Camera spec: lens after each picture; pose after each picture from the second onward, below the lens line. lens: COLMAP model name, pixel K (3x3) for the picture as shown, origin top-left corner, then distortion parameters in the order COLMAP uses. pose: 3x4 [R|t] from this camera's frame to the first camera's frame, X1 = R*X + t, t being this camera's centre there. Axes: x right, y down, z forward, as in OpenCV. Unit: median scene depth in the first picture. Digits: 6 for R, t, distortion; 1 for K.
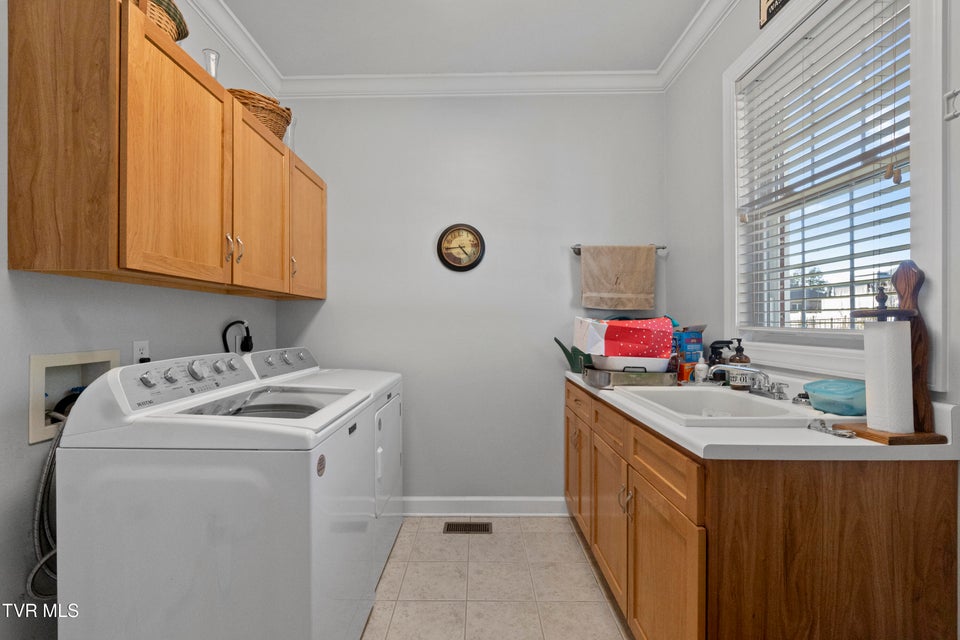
lens RADIAL K [[417.9, 0, 482.1], [0, 417.9, 322.8], [0, 0, 1]] dist [-0.001044, 0.000718]
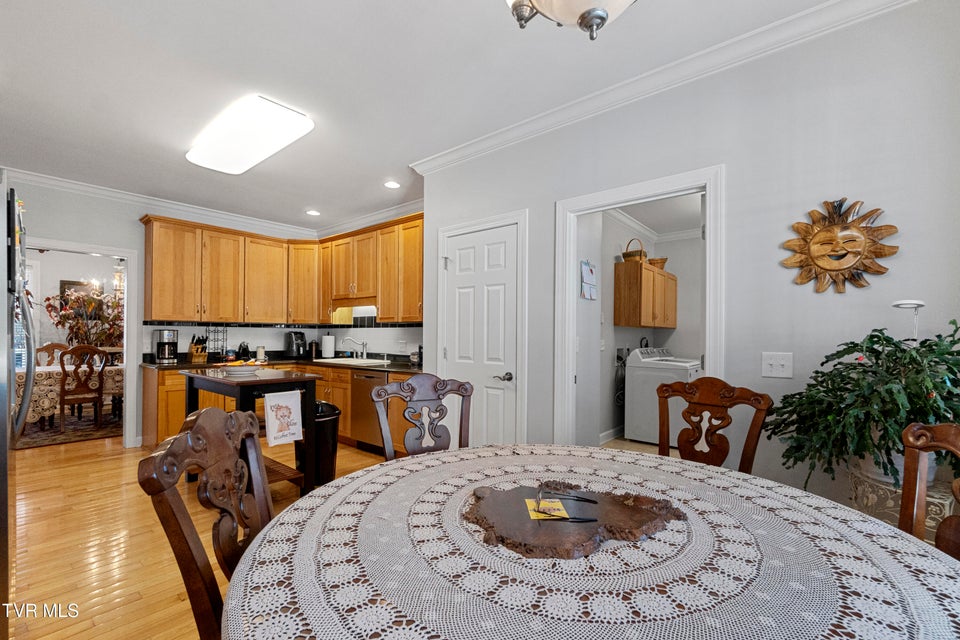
lens RADIAL K [[417.9, 0, 470.7], [0, 417.9, 334.8], [0, 0, 1]] dist [-0.001044, 0.000718]
pose [[0.753585, 0.002386, -0.657346, 0.323699], [-0.003983, 0.999992, -0.000936, -0.011517], [0.657339, 0.003323, 0.753588, -1.678349]]
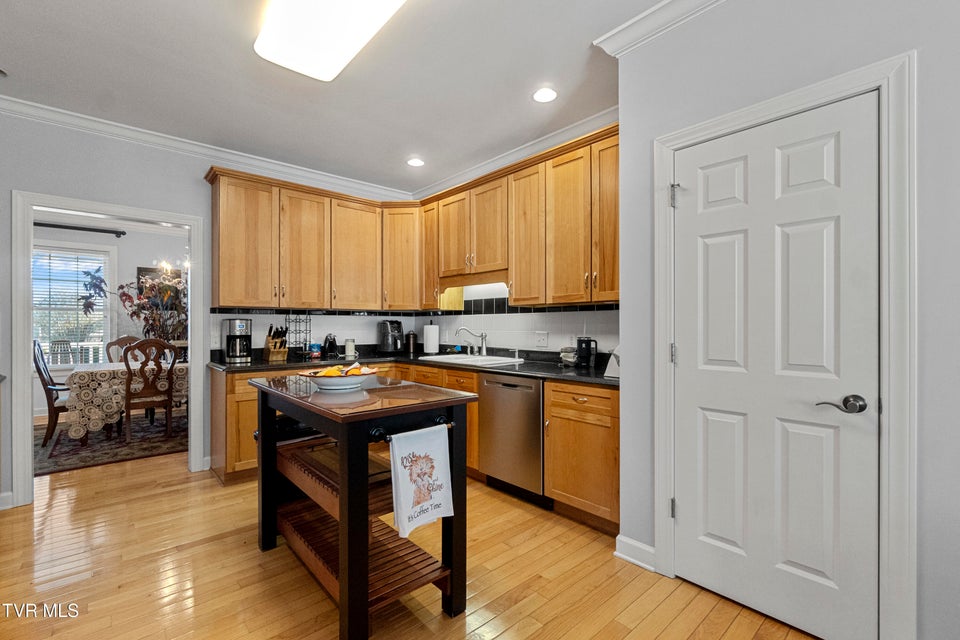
lens RADIAL K [[417.9, 0, 472.9], [0, 417.9, 324.1], [0, 0, 1]] dist [-0.001044, 0.000718]
pose [[0.652649, -0.003590, -0.757652, -0.375477], [0.004826, 0.999988, -0.000581, -0.007425], [0.757645, -0.003277, 0.652659, -1.472667]]
